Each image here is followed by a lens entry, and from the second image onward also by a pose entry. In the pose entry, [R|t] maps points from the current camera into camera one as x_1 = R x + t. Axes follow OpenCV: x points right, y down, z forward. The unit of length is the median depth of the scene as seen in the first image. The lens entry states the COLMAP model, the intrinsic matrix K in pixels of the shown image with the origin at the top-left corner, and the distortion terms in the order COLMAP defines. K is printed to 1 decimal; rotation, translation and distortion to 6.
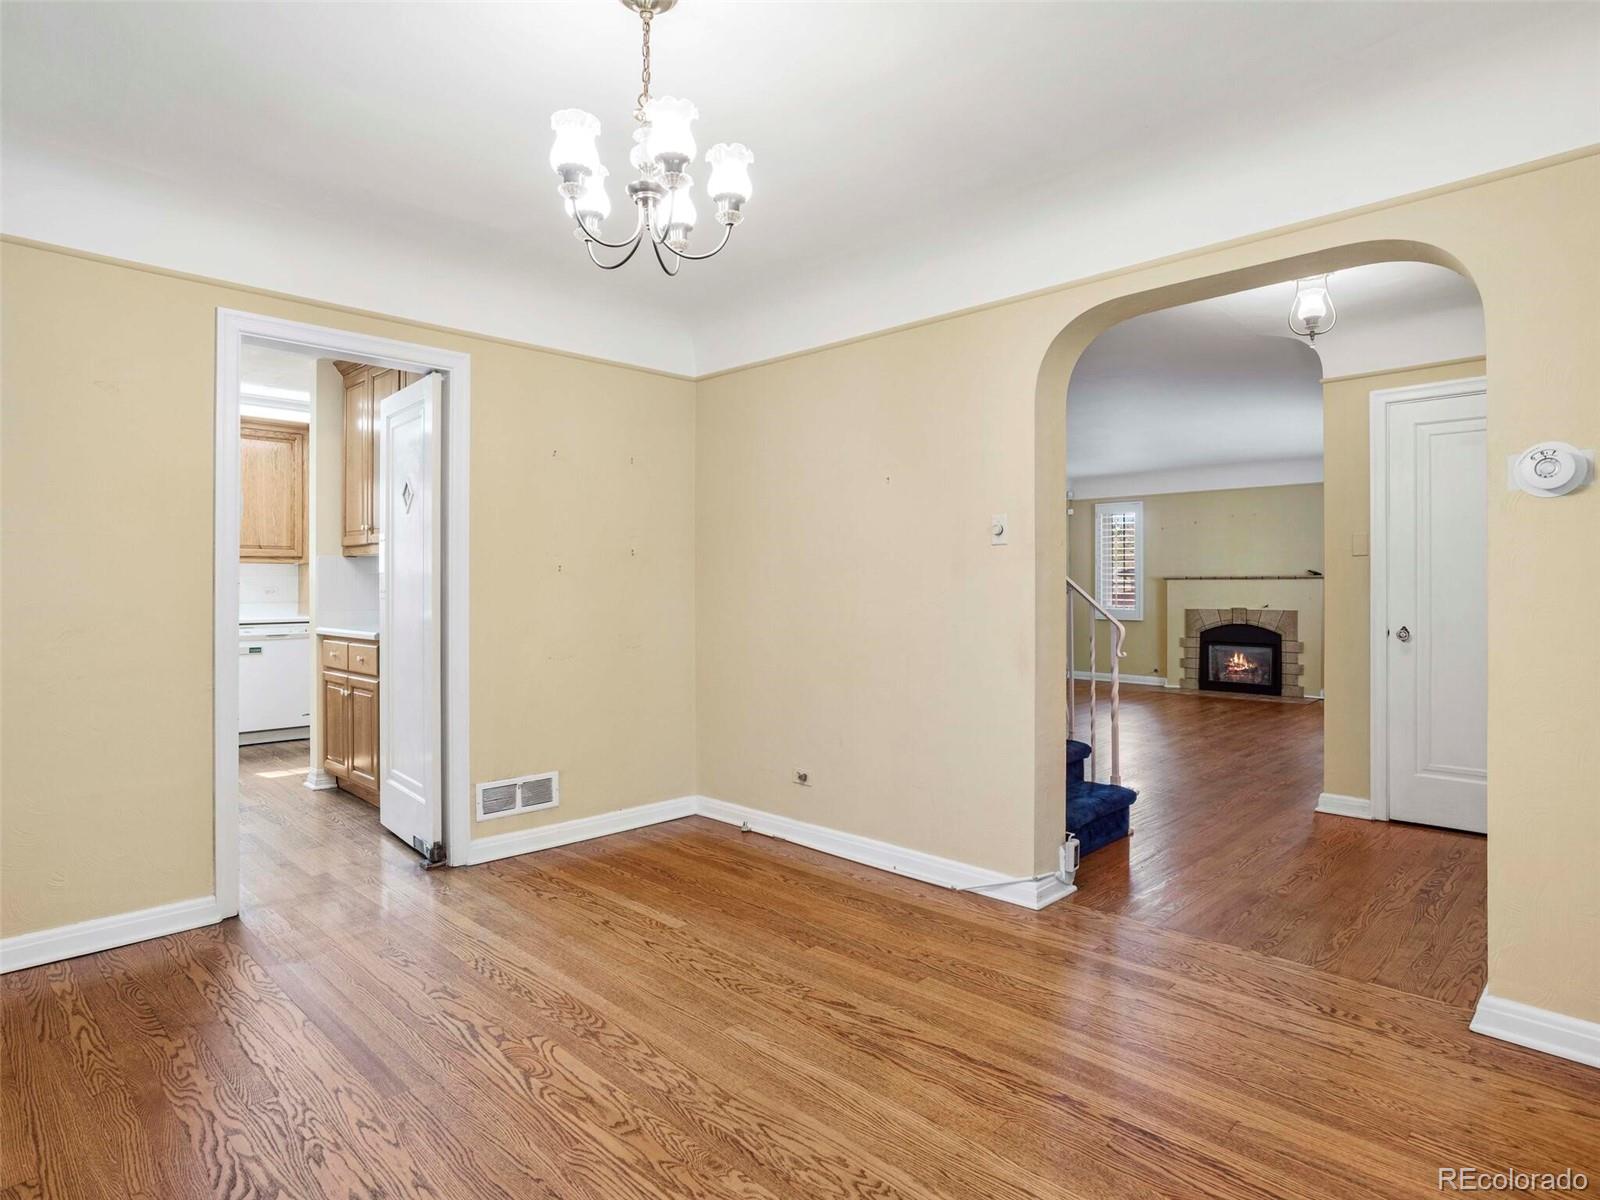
lens RADIAL K [[876.4, 0, 798.1], [0, 876.4, 587.7], [0, 0, 1]] dist [-0.024924, 0.012315]
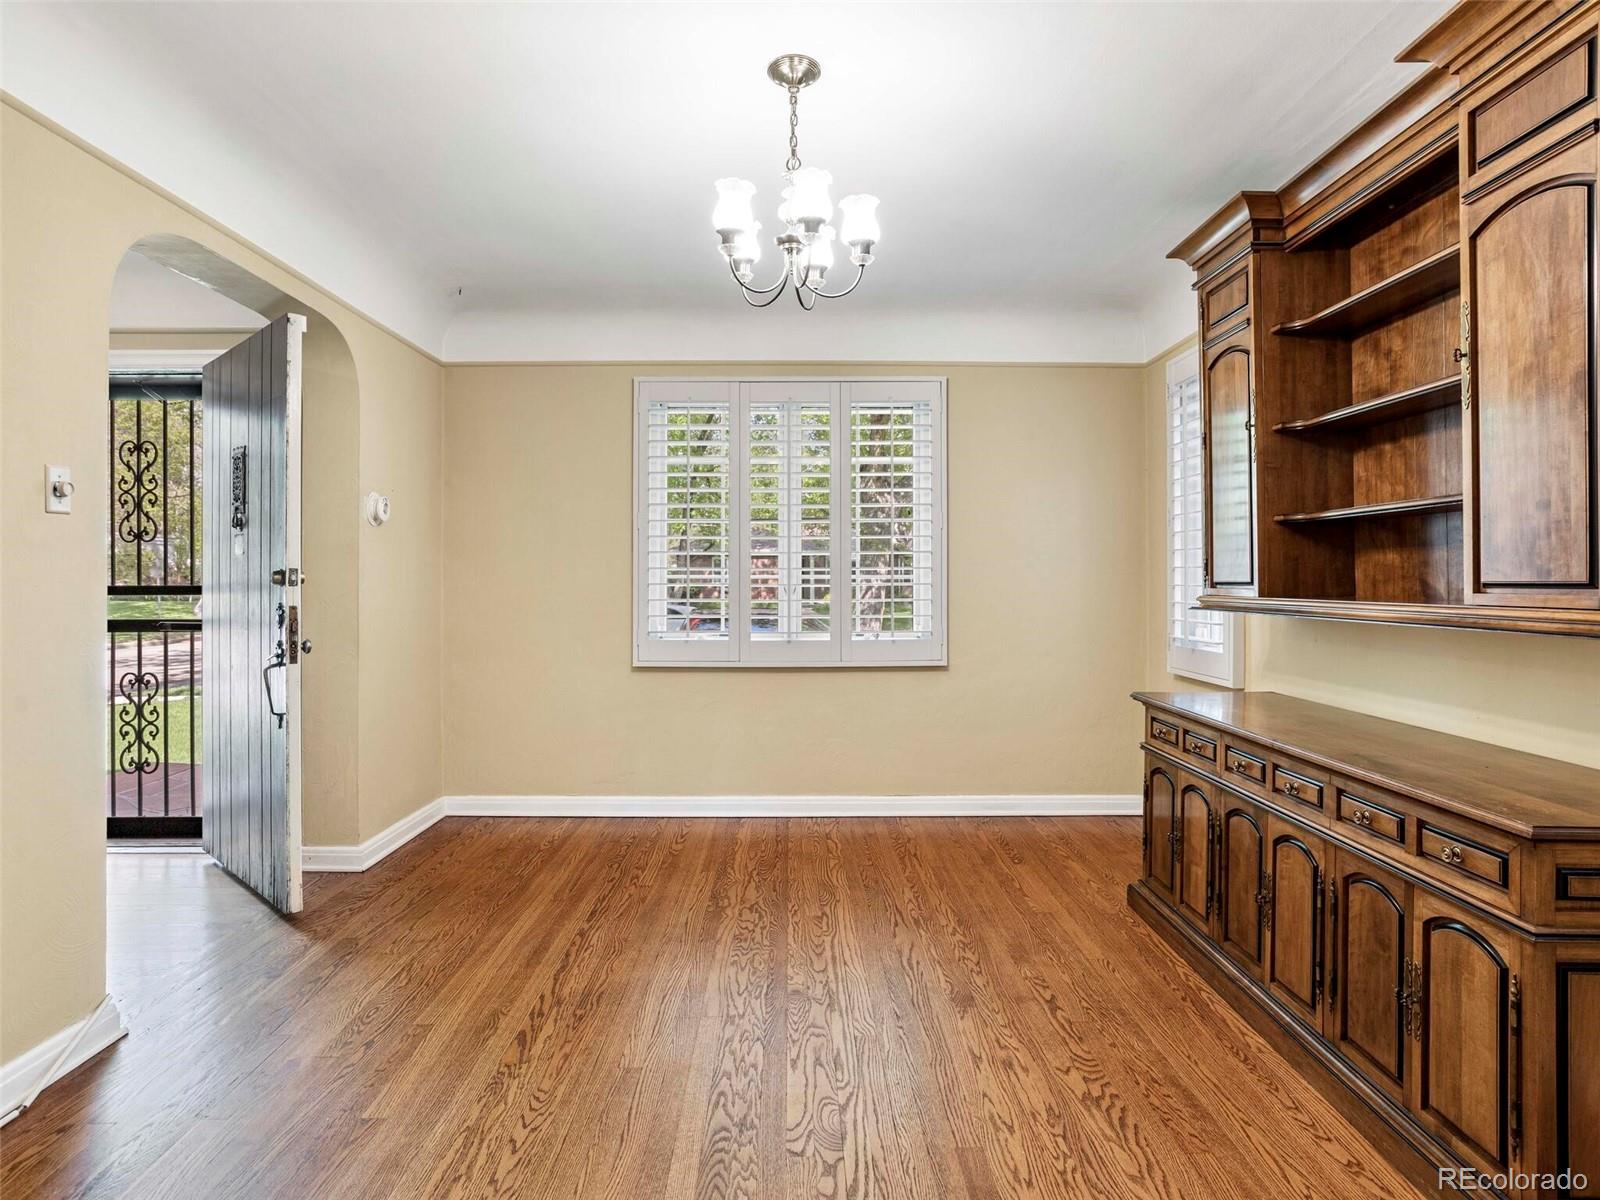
lens RADIAL K [[876.4, 0, 799.5], [0, 876.4, 591.8], [0, 0, 1]] dist [-0.024924, 0.012315]
pose [[-0.703784, -0.006599, 0.710383, -0.954275], [-0.002542, 0.999974, 0.006771, 0.007757], [-0.710409, 0.002960, -0.703783, 1.722421]]
